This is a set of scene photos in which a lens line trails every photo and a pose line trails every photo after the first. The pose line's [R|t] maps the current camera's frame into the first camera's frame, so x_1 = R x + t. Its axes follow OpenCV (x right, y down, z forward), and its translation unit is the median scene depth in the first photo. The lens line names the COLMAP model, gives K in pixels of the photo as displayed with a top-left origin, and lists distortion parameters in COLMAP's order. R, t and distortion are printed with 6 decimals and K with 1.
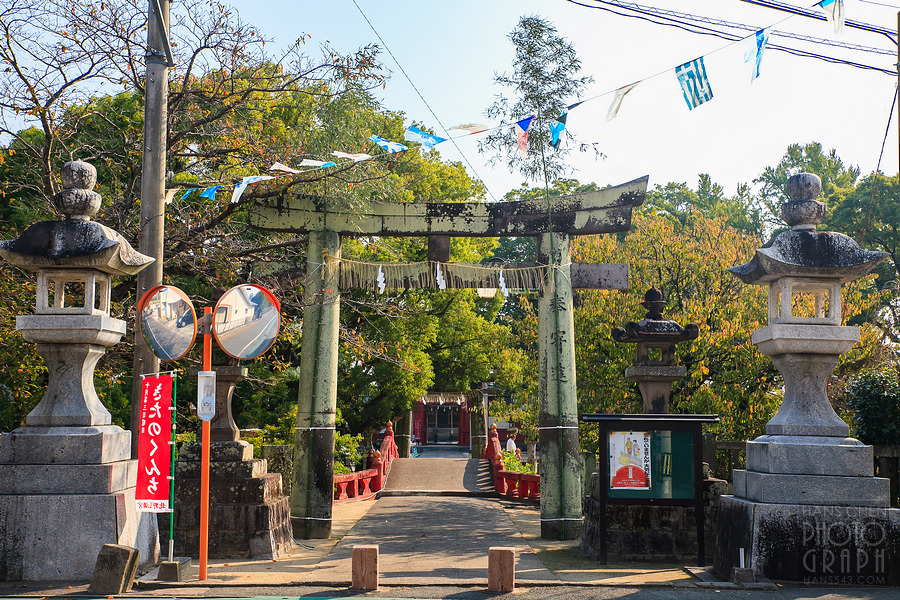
lens RADIAL K [[1129.1, 0, 450.0], [0, 1129.1, 300.0], [0, 0, 1]] dist [0.070455, 0.000262]
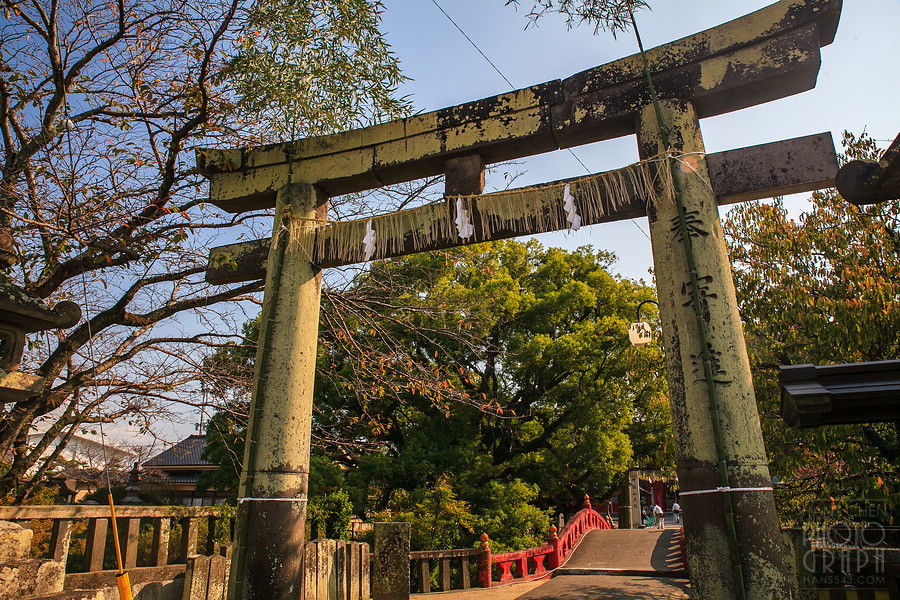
lens RADIAL K [[610.3, 0, 450.0], [0, 610.3, 300.0], [0, 0, 1]] dist [-0.064728, 0.004027]
pose [[0.932065, -0.125183, -0.339978, 0.083508], [0.051643, 0.974732, -0.217325, 0.084488], [0.358593, 0.185004, 0.914978, 0.724492]]
